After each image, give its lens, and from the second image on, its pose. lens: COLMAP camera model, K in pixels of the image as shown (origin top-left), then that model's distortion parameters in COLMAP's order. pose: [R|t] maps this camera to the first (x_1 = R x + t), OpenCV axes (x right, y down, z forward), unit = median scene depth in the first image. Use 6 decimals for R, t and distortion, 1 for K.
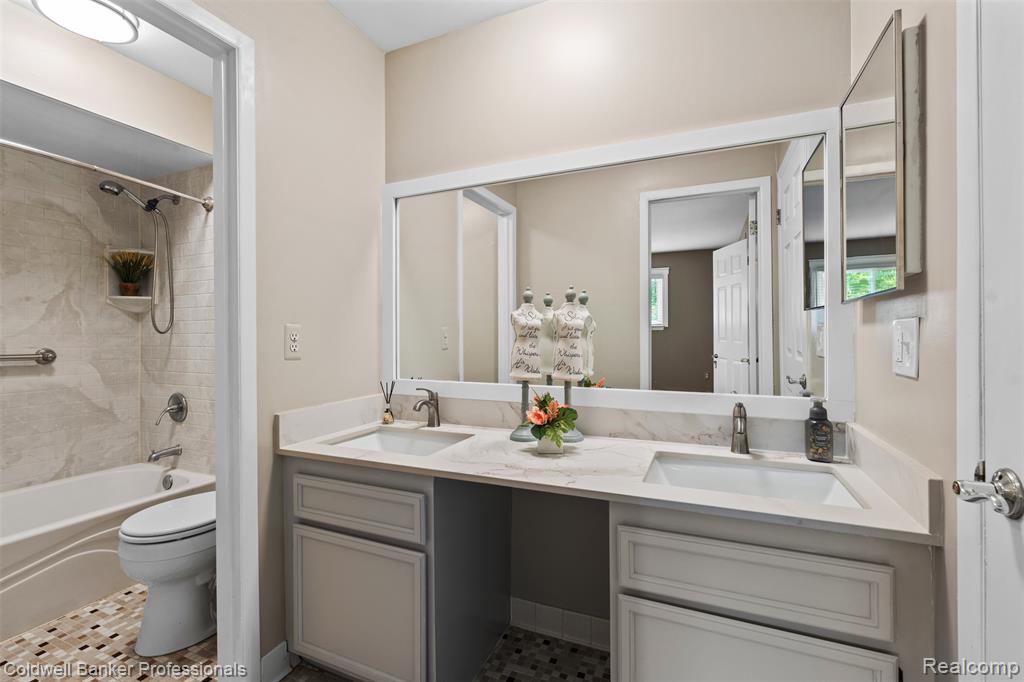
lens RADIAL K [[451.4, 0, 509.1], [0, 451.4, 335.9], [0, 0, 1]] dist [-0.000486, 0.000265]
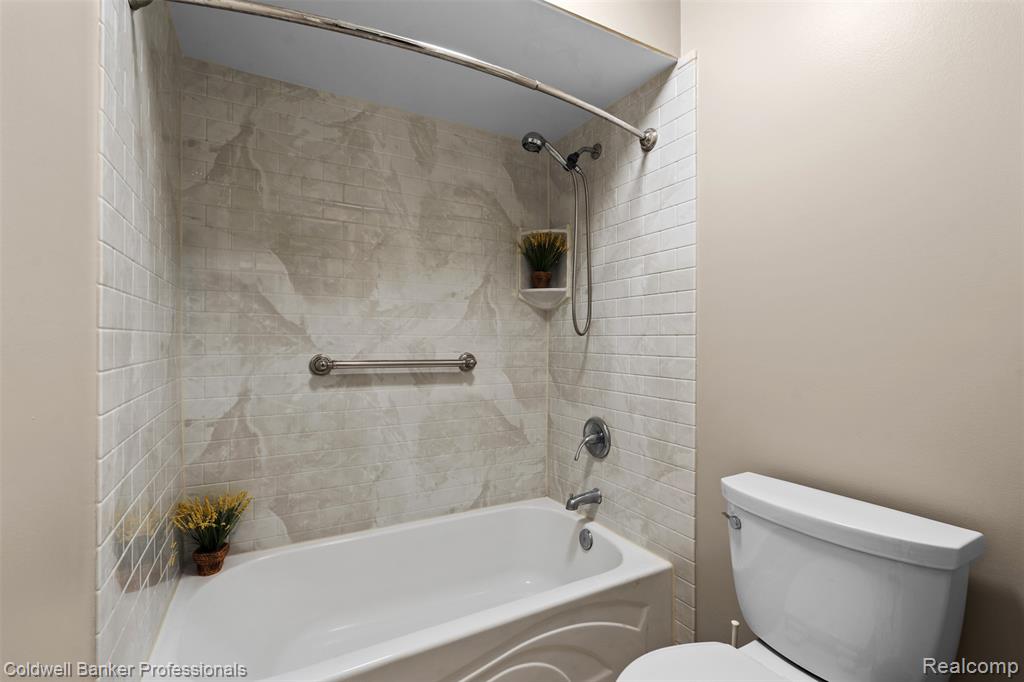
lens RADIAL K [[451.4, 0, 509.1], [0, 451.4, 335.9], [0, 0, 1]] dist [-0.000486, 0.000265]
pose [[0.796798, 0.001439, -0.604244, -0.412600], [-0.005862, 0.999969, -0.005349, 0.000038], [0.604217, 0.007804, 0.796782, 0.339378]]
